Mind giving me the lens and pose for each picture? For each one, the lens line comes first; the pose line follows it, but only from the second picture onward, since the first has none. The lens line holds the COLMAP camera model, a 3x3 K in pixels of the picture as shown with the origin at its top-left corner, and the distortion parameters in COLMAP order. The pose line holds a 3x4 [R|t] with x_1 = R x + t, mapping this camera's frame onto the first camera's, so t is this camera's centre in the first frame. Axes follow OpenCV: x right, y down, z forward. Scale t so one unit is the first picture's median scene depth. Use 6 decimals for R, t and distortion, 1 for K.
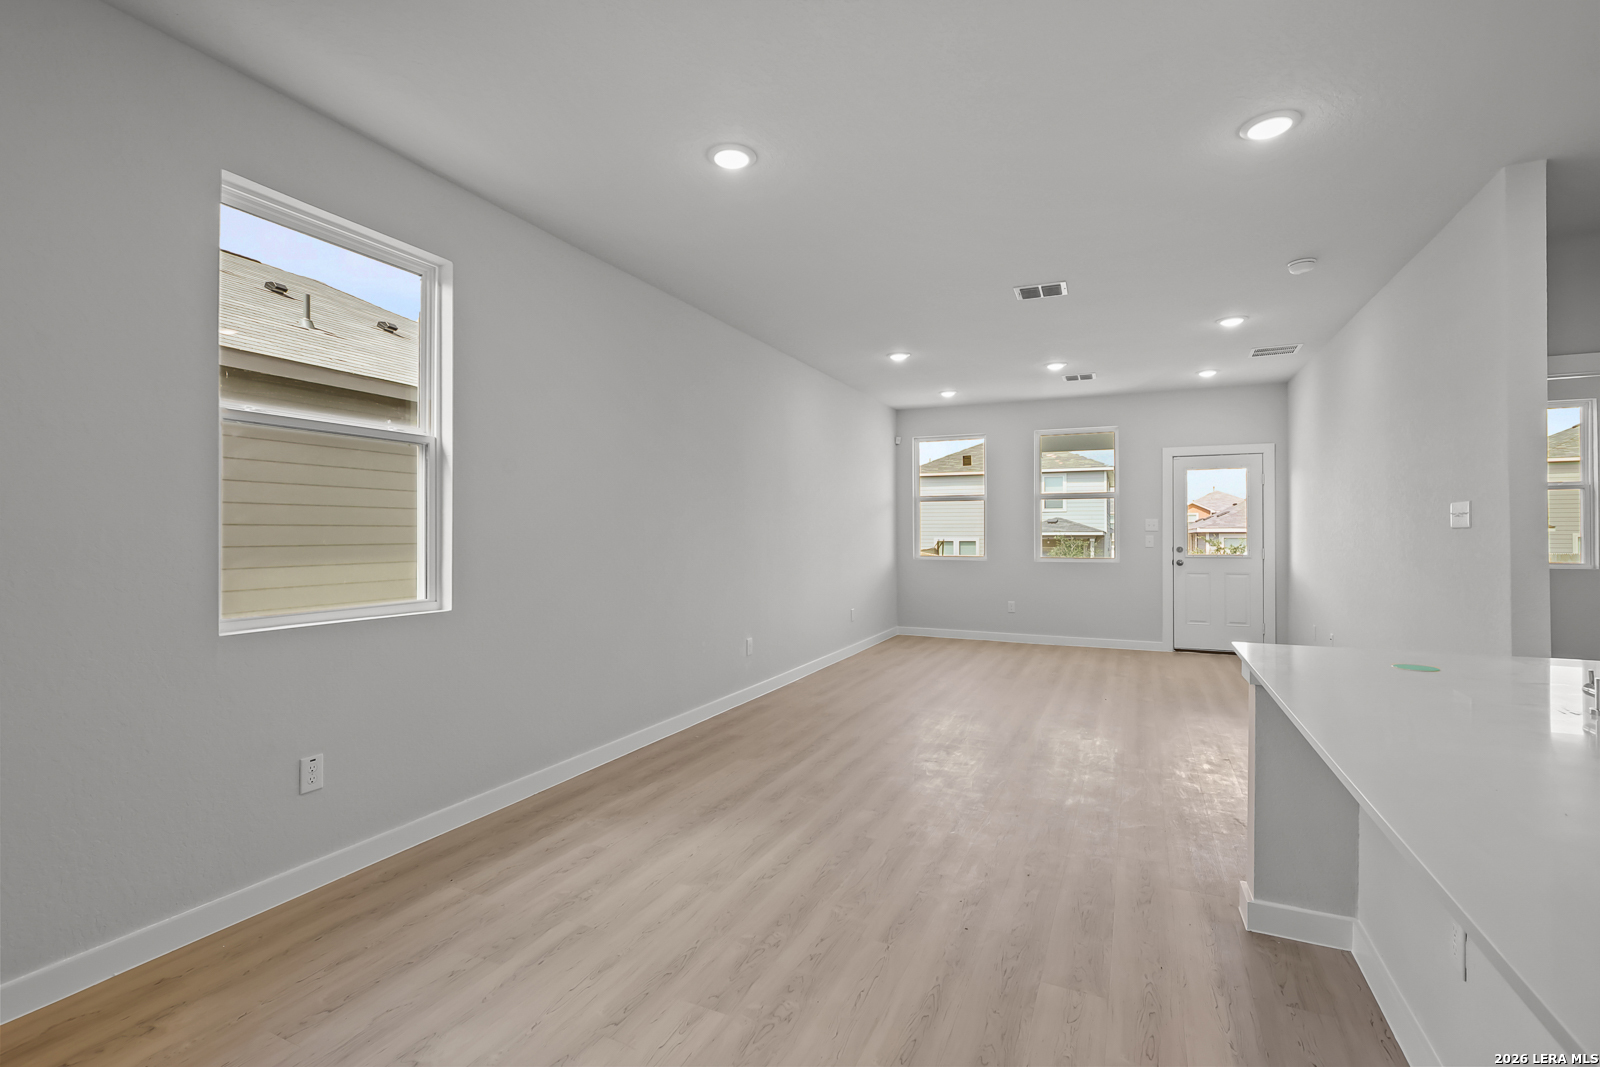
lens RADIAL K [[734.4, 0, 791.2], [0, 734.4, 528.7], [0, 0, 1]] dist [-0.001202, 0.001738]
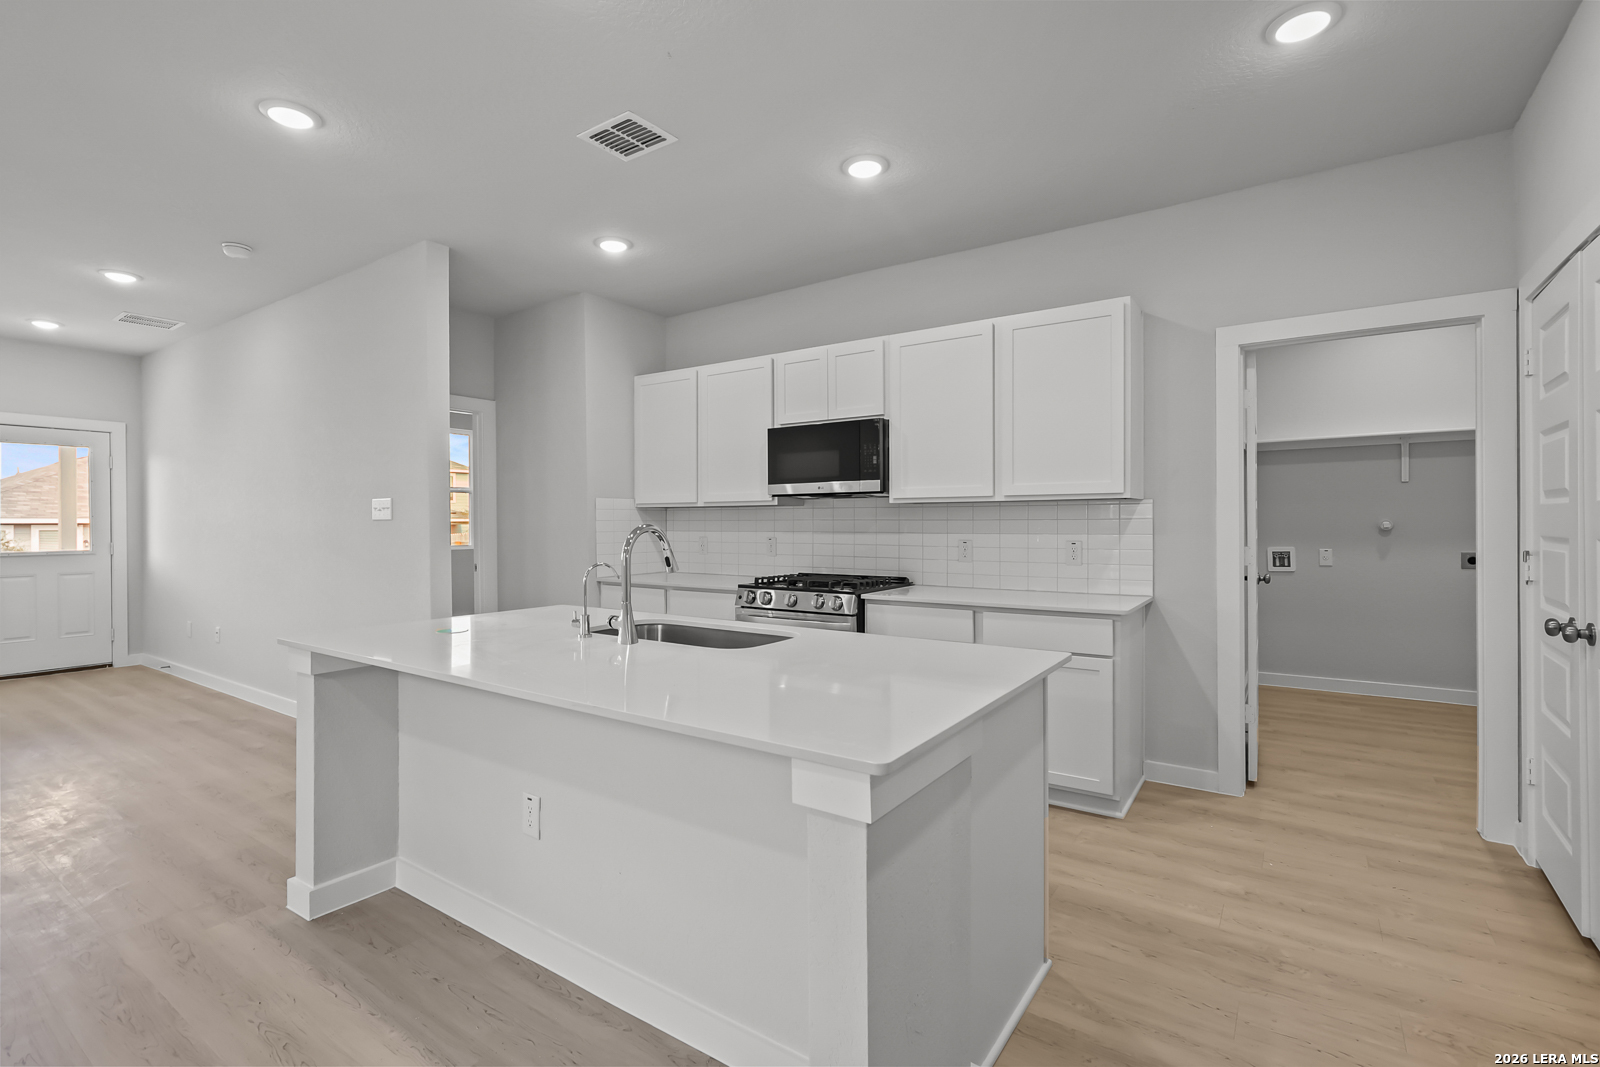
lens RADIAL K [[734.4, 0, 799.3], [0, 734.4, 529.0], [0, 0, 1]] dist [-0.001202, 0.001738]
pose [[0.163089, -0.009840, 0.986562, -0.116668], [-0.003639, 0.999937, 0.010575, -0.001039], [-0.986605, -0.005315, 0.163043, 0.080503]]
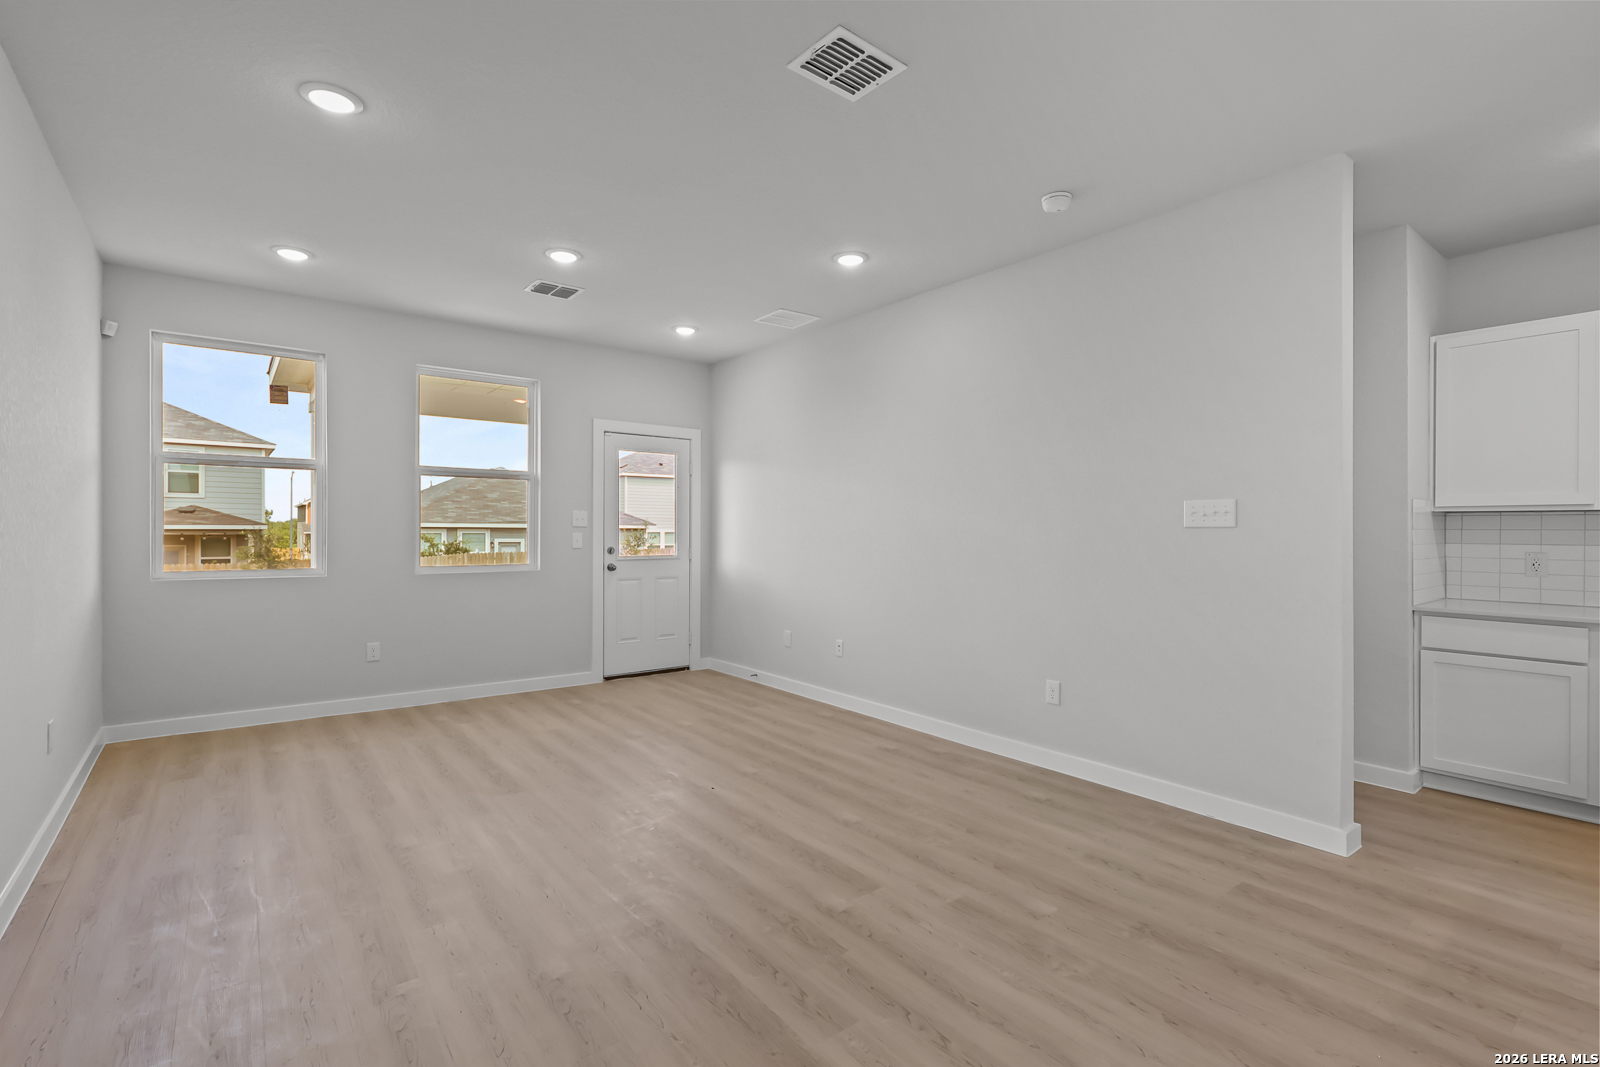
lens RADIAL K [[734.4, 0, 802.5], [0, 734.4, 530.7], [0, 0, 1]] dist [-0.001202, 0.001738]
pose [[0.451320, -0.001170, 0.892361, -0.120176], [-0.008743, 0.999945, 0.005733, 0.001421], [-0.892319, -0.010389, 0.451285, 0.690201]]
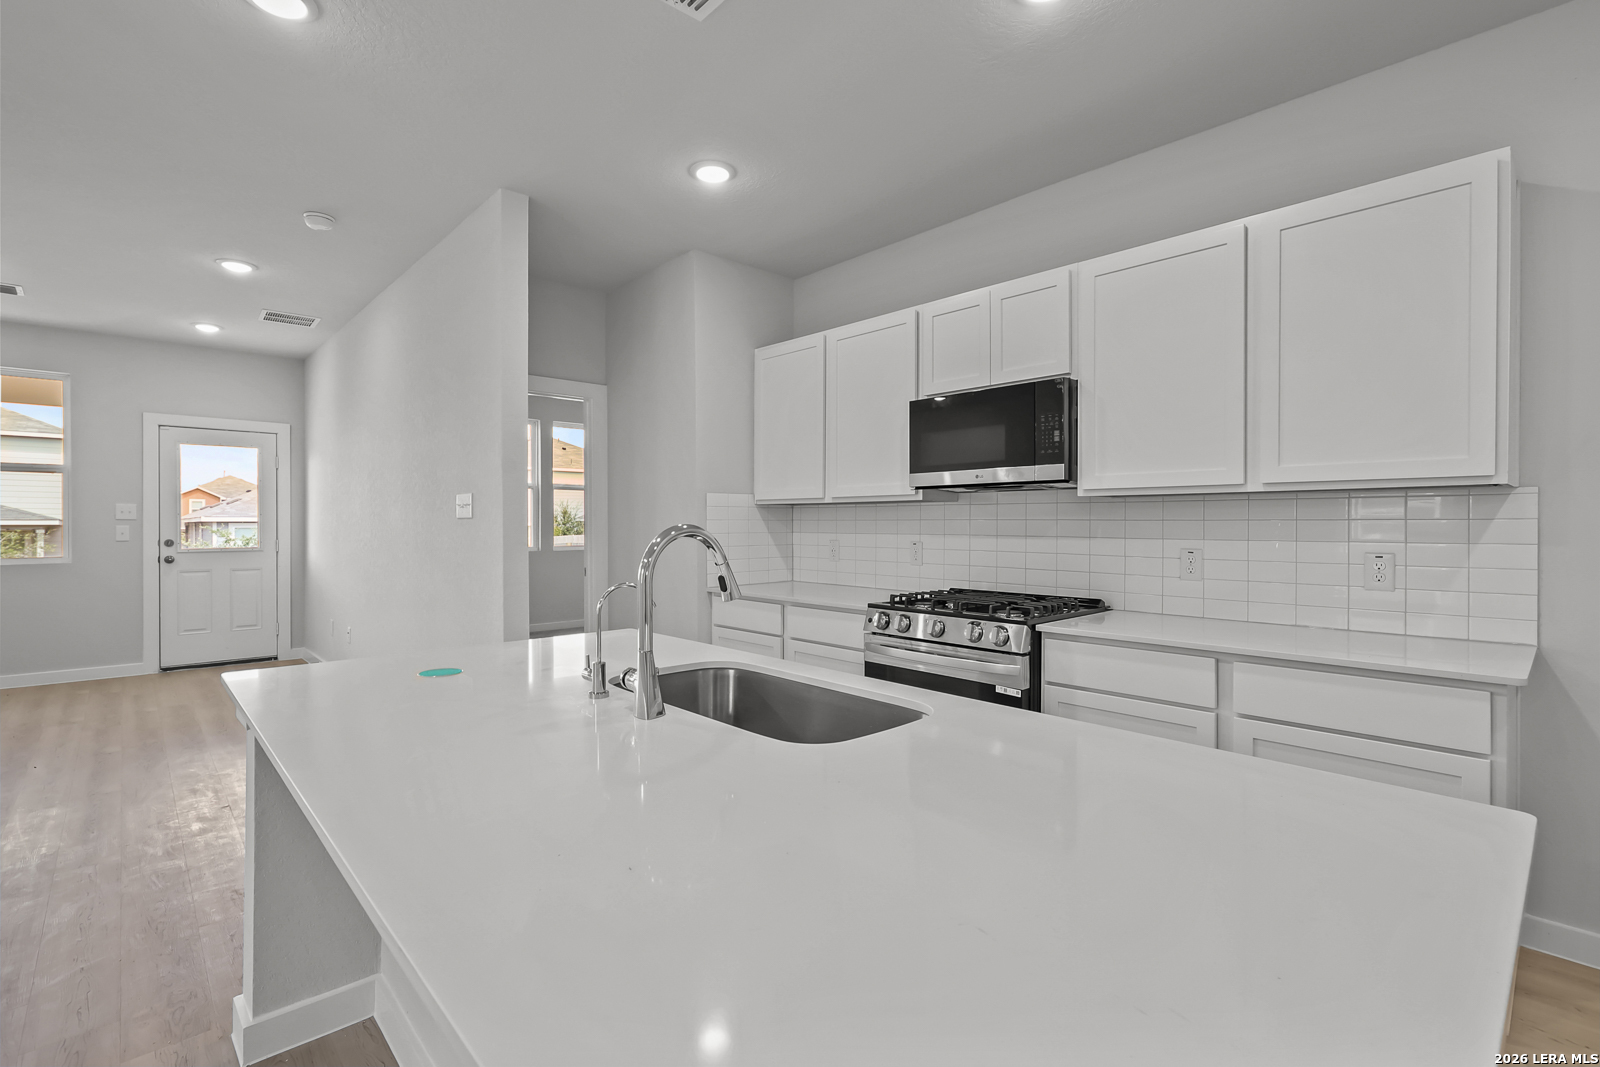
lens RADIAL K [[734.4, 0, 799.0], [0, 734.4, 528.3], [0, 0, 1]] dist [-0.001202, 0.001738]
pose [[0.375660, -0.005224, 0.926743, 0.070309], [-0.007635, 0.999933, 0.008731, 0.000395], [-0.926726, -0.010356, 0.375595, 0.099640]]
